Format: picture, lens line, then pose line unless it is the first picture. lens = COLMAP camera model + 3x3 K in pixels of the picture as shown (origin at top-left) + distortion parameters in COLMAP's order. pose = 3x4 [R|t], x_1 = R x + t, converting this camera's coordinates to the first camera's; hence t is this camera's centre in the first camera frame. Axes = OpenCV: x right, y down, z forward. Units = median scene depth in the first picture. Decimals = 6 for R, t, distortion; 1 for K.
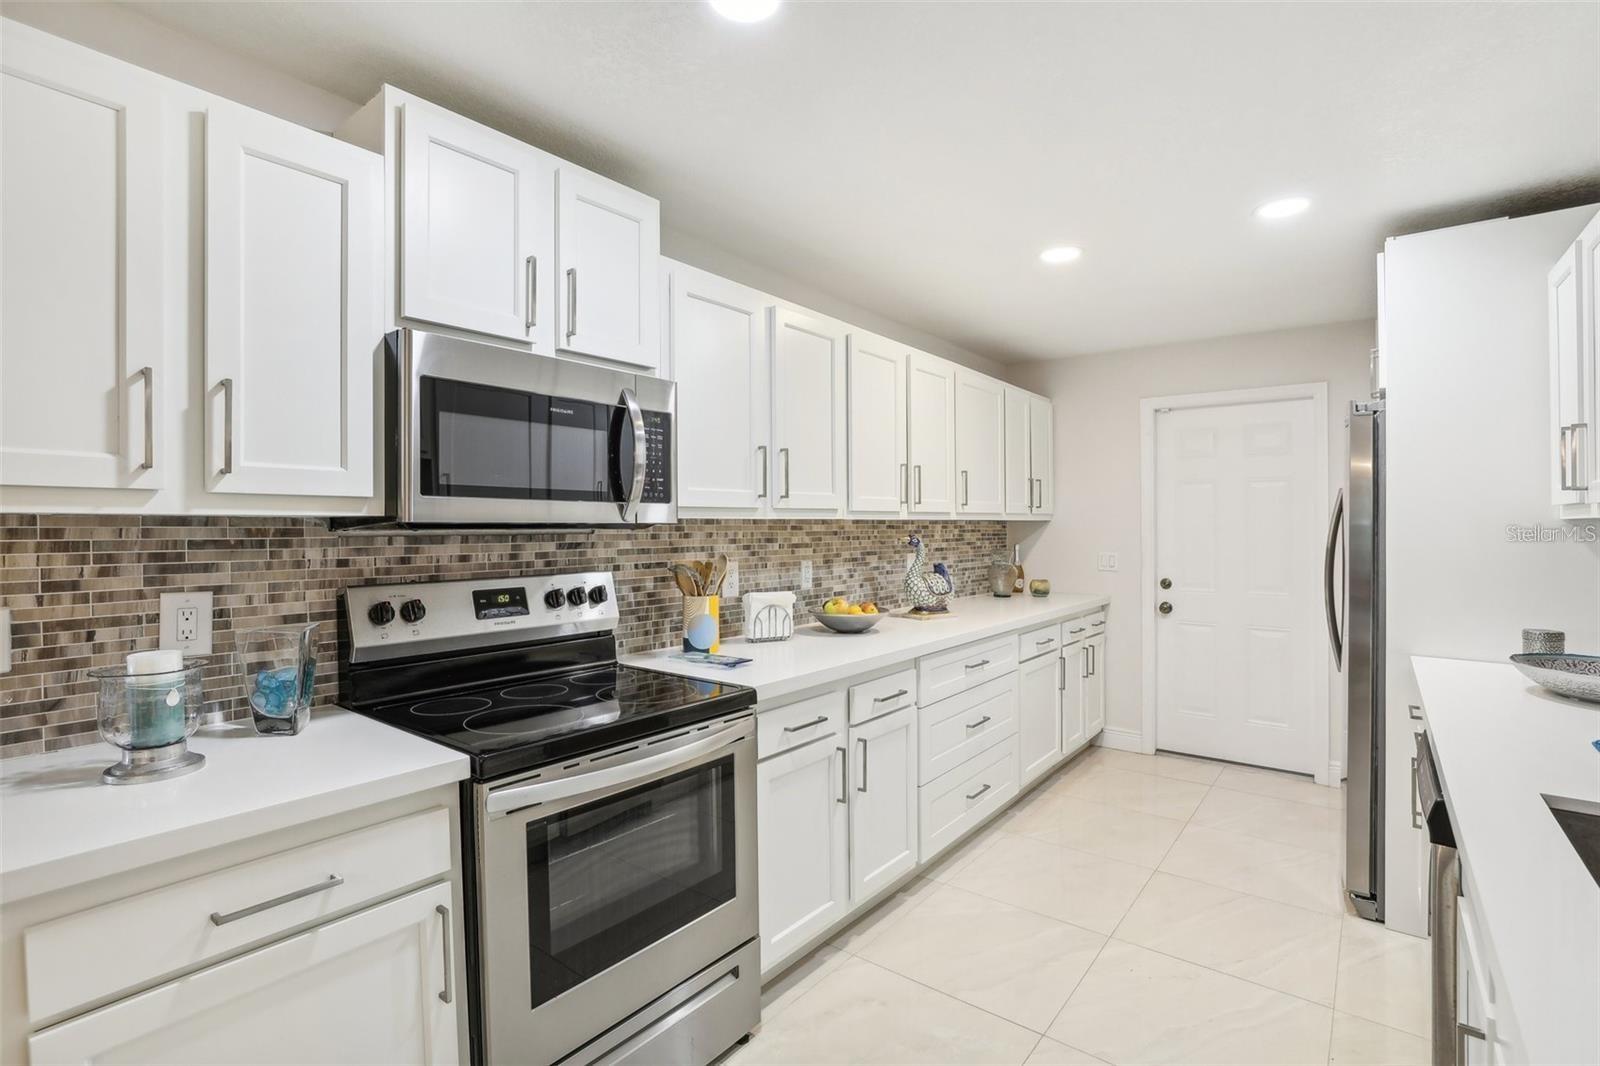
lens RADIAL K [[749.0, 0, 795.3], [0, 749.0, 527.9], [0, 0, 1]] dist [-0.002595, -0.000173]
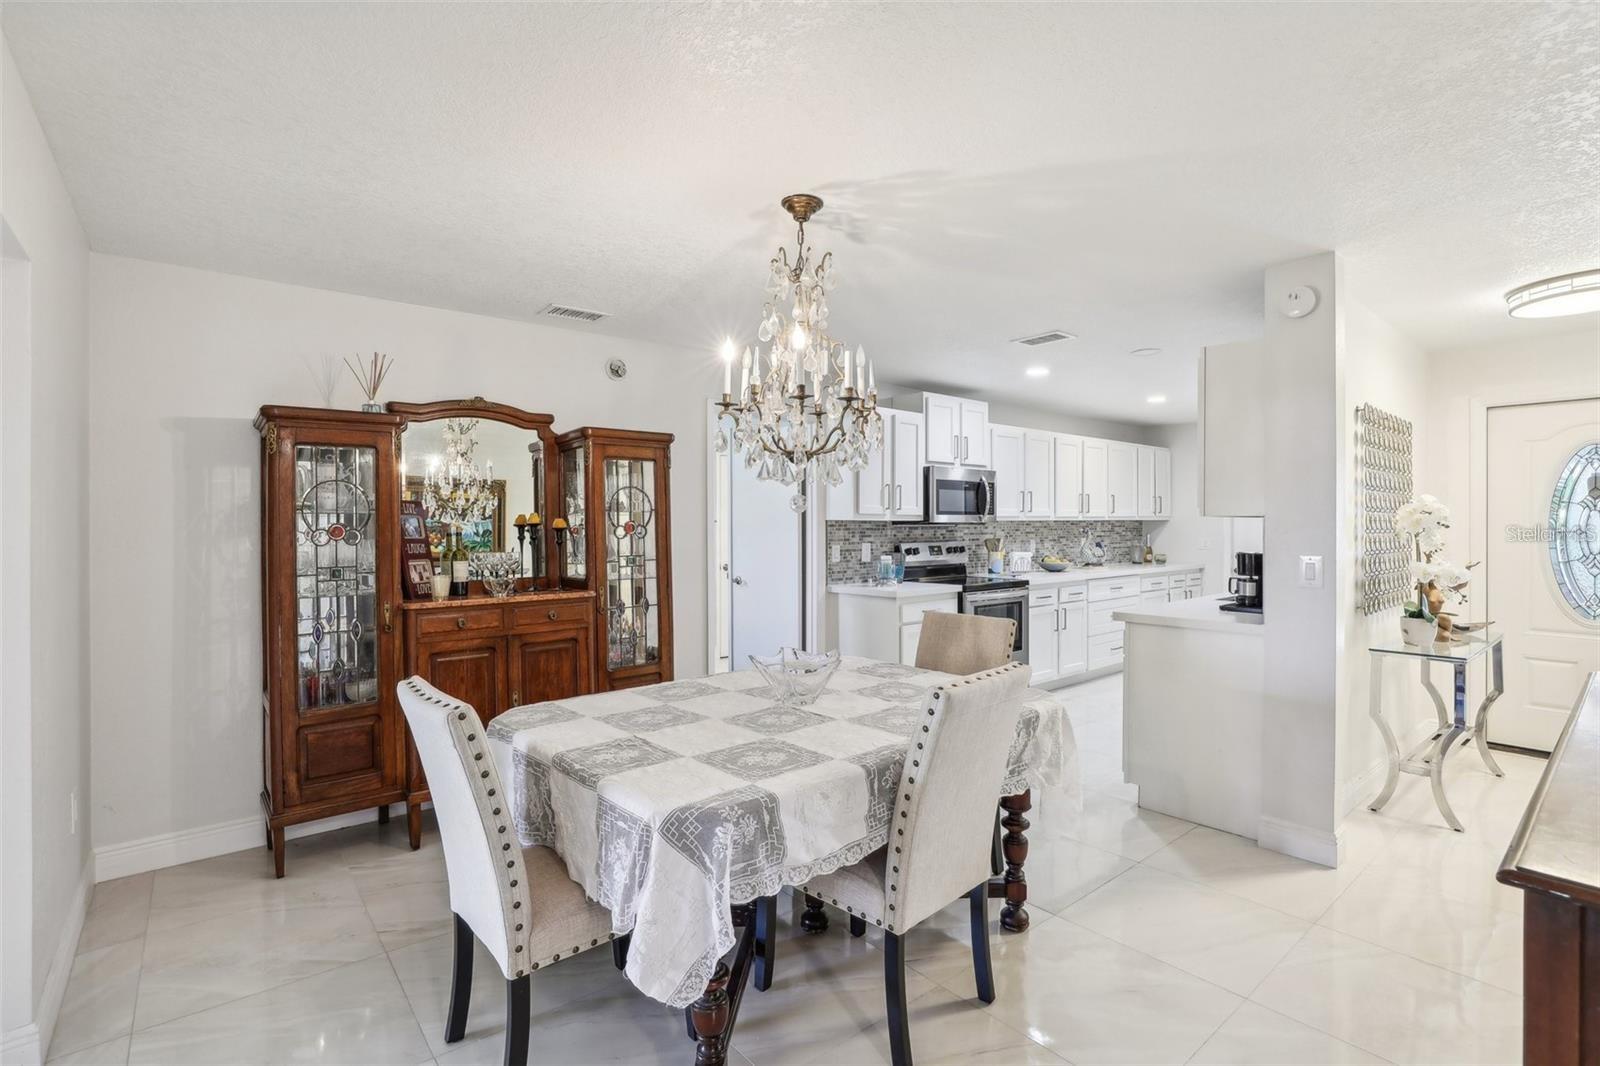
lens RADIAL K [[749.0, 0, 808.7], [0, 749.0, 541.7], [0, 0, 1]] dist [-0.002595, -0.000173]
pose [[0.982084, 0.003917, -0.188403, -0.267858], [0.000222, 0.999759, 0.021946, 0.003111], [0.188444, -0.021595, 0.981846, -1.547738]]
